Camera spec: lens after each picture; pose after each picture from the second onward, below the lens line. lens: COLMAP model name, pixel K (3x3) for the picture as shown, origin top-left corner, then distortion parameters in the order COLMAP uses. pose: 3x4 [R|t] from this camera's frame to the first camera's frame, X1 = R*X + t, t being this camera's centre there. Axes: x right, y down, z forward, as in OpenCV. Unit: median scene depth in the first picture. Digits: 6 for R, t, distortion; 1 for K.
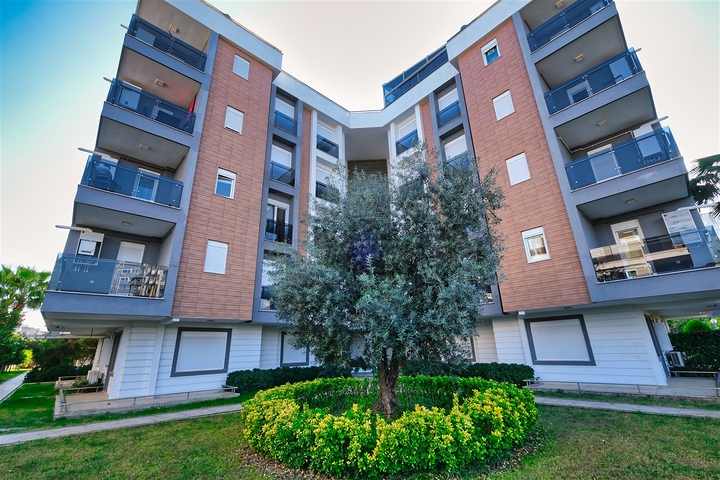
lens RADIAL K [[304.2, 0, 360.0], [0, 304.2, 240.0], [0, 0, 1]] dist [-0.010685, -0.000063]
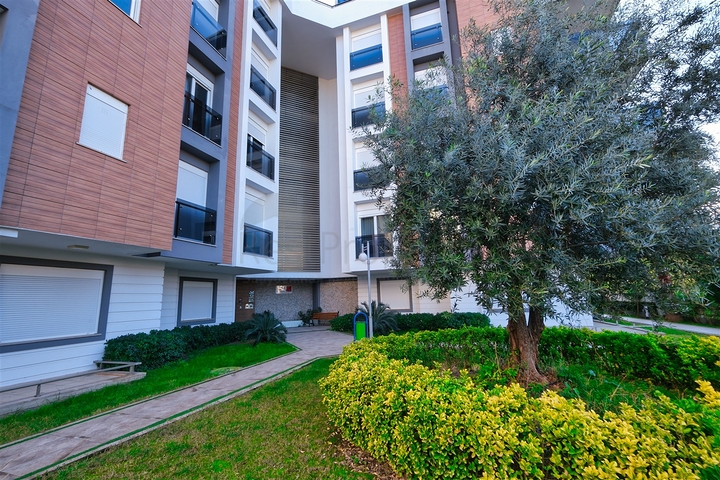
lens RADIAL K [[304.2, 0, 360.0], [0, 304.2, 240.0], [0, 0, 1]] dist [-0.010685, -0.000063]
pose [[0.882451, 0.085334, 0.462600, -0.279304], [-0.147394, 0.984046, 0.099643, 0.120417], [-0.446716, -0.156114, 0.880950, 0.300608]]
